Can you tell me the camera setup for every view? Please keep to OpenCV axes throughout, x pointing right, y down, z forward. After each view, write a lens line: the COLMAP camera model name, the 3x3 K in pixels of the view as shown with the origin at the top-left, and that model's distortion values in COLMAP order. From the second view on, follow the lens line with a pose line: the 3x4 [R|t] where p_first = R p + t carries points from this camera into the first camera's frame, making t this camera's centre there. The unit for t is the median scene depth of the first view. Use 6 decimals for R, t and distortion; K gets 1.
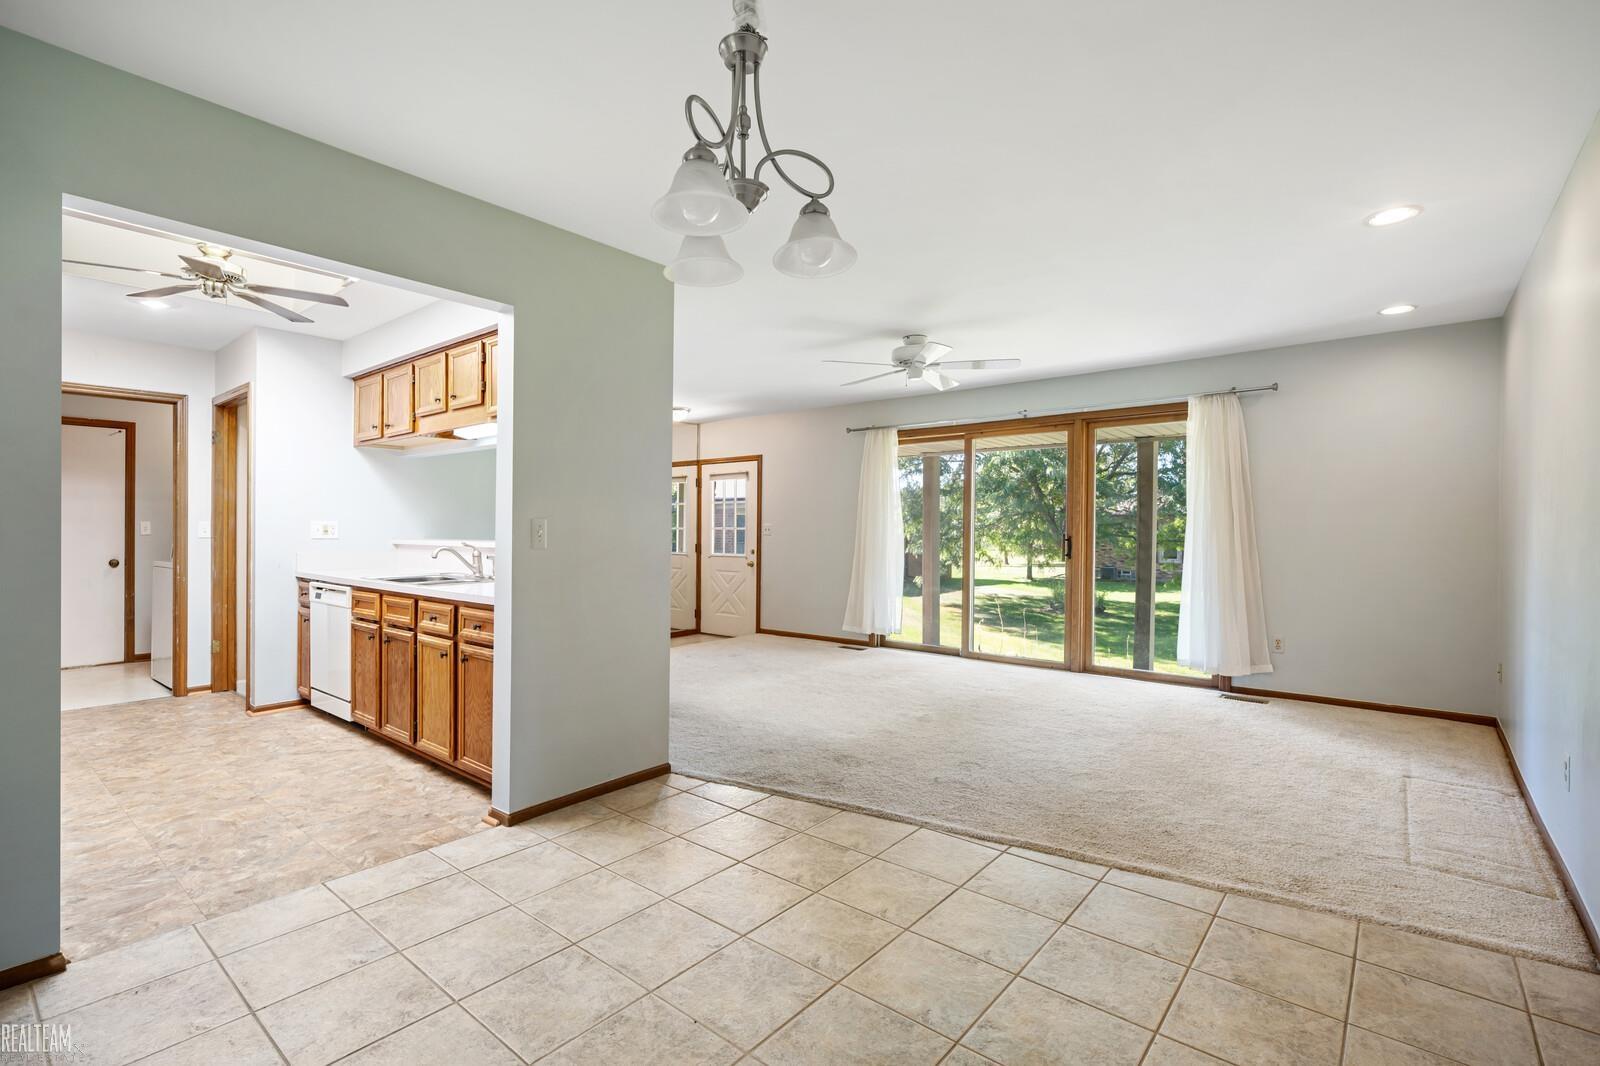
lens RADIAL K [[732.1, 0, 800.0], [0, 732.1, 533.0], [0, 0, 1]] dist [0.000968, -0.000001]
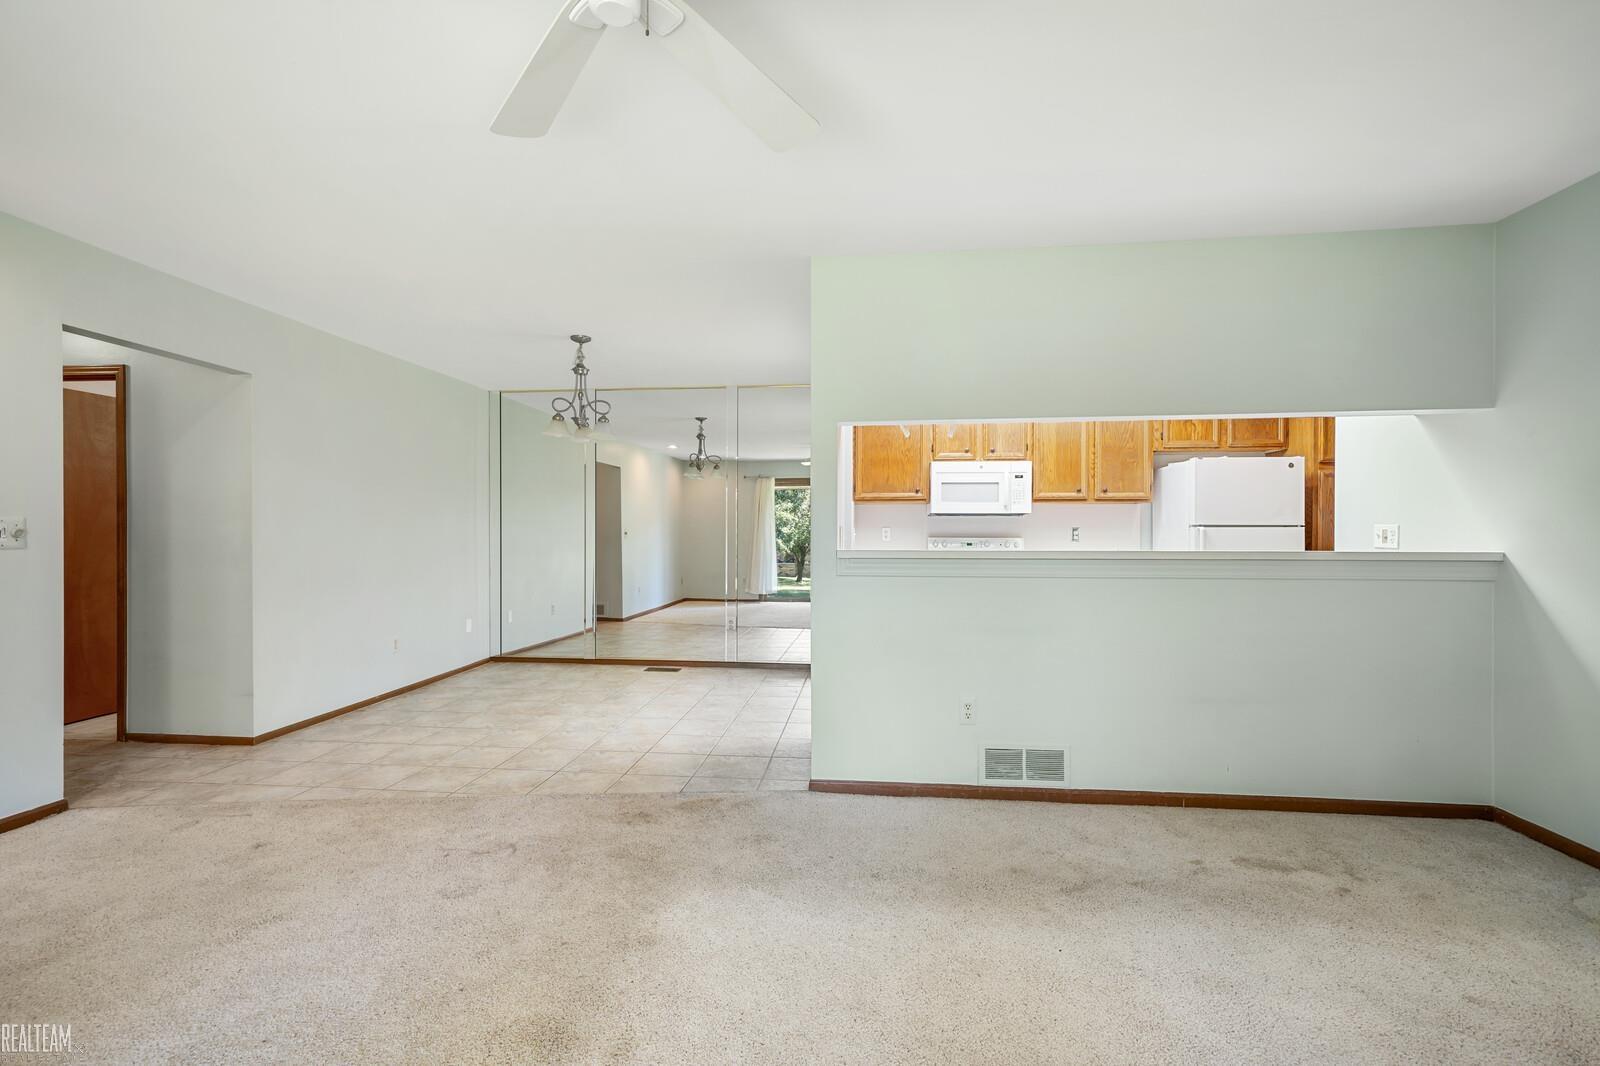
lens RADIAL K [[708.9, 0, 776.0], [0, 708.9, 538.5], [0, 0, 1]] dist [0.003681, 0.000384]
pose [[-0.846762, -0.001562, -0.531969, 0.271117], [-0.007980, 0.999920, 0.009766, -0.004187], [0.531912, 0.012514, -0.846707, 1.364775]]
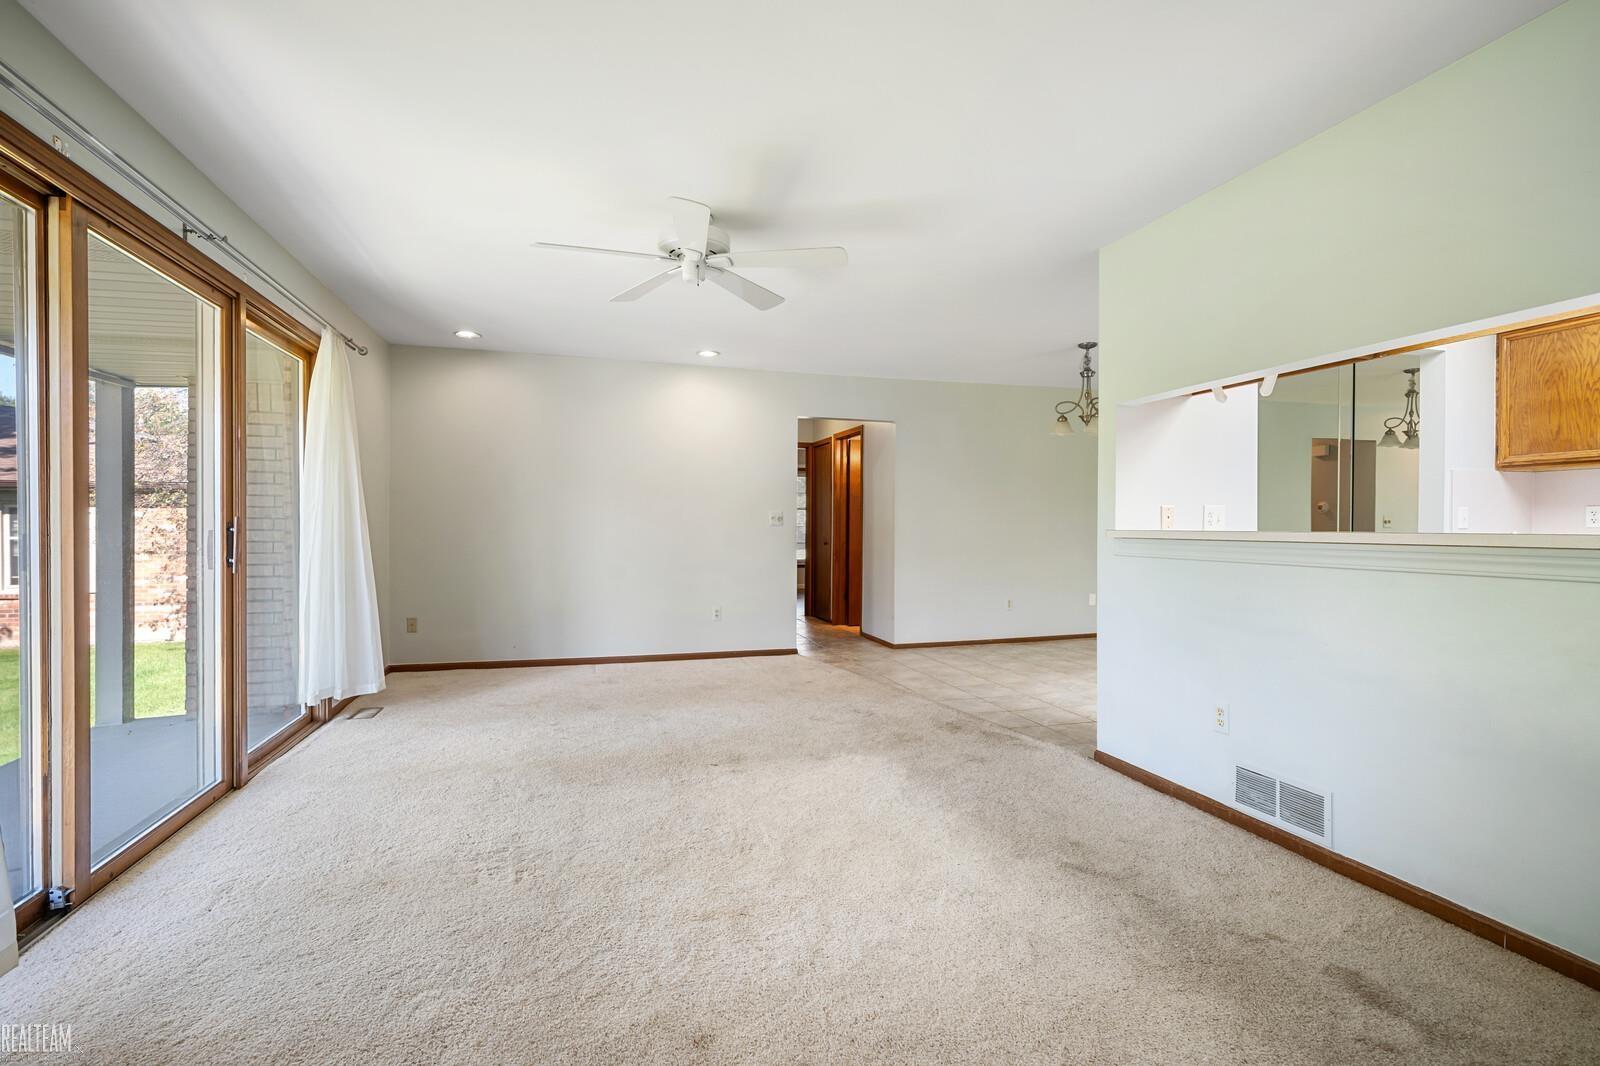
lens RADIAL K [[732.1, 0, 800.0], [0, 732.1, 533.0], [0, 0, 1]] dist [0.000968, -0.000001]
pose [[-0.822366, -0.011852, 0.568835, -0.312929], [-0.000719, 0.999804, 0.019791, 0.001918], [-0.568958, 0.015866, -0.822213, 1.588348]]
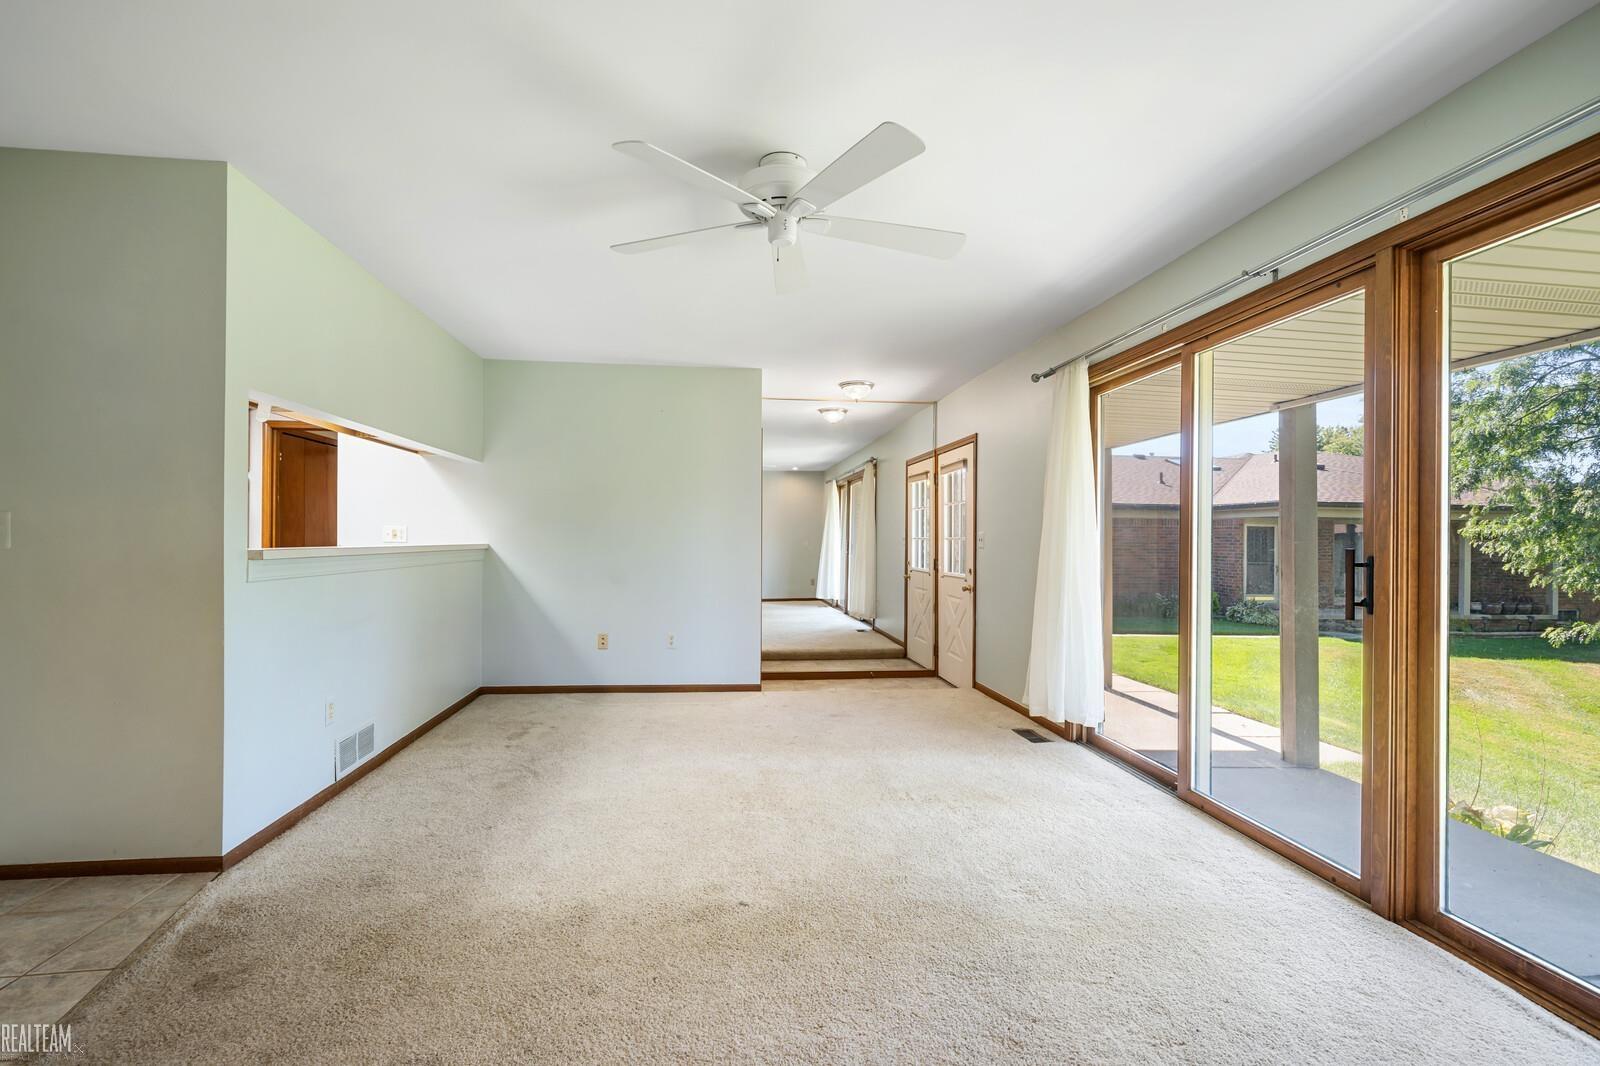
lens RADIAL K [[732.1, 0, 800.0], [0, 732.1, 533.0], [0, 0, 1]] dist [0.000968, -0.000001]
pose [[0.719942, -0.001274, -0.694033, 0.559297], [-0.013793, 0.999775, -0.016143, 0.003679], [0.693897, 0.021195, 0.719762, 0.682121]]
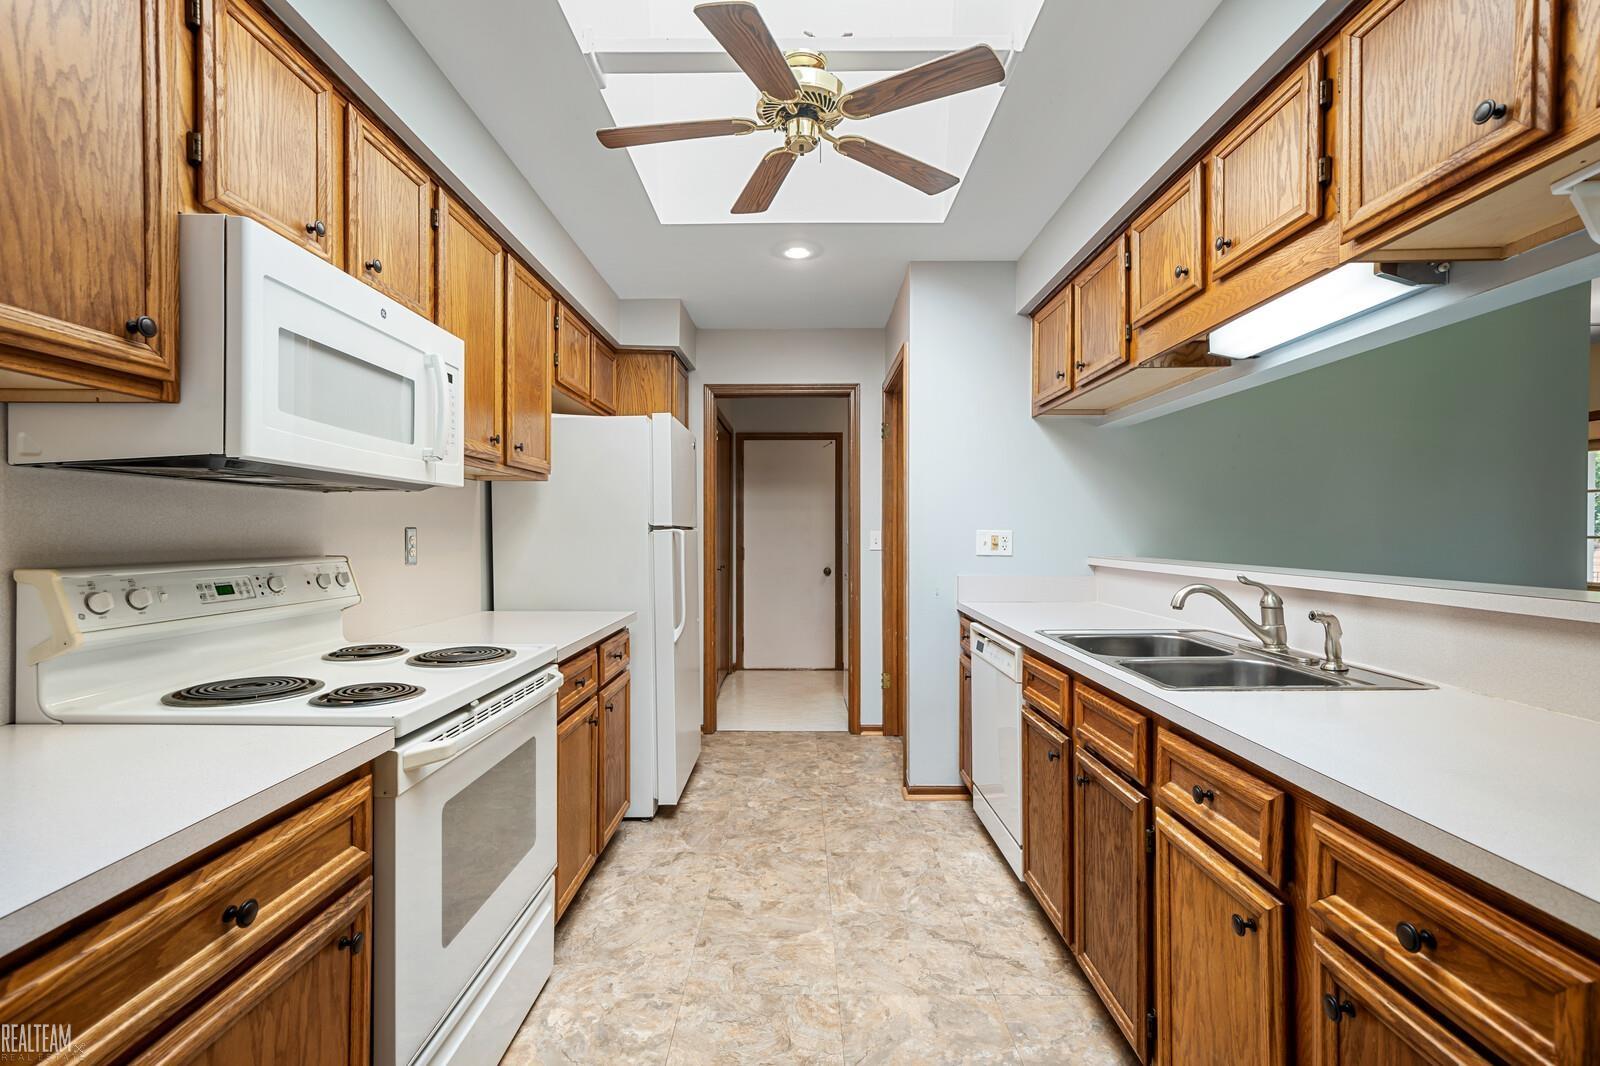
lens RADIAL K [[694.4, 0, 797.8], [0, 694.4, 526.2], [0, 0, 1]] dist [0.001616, 0.000095]
pose [[0.626682, -0.009284, -0.779220, -0.276600], [-0.003459, 0.999886, -0.014695, -0.009989], [0.779267, 0.011905, 0.626579, 0.482612]]
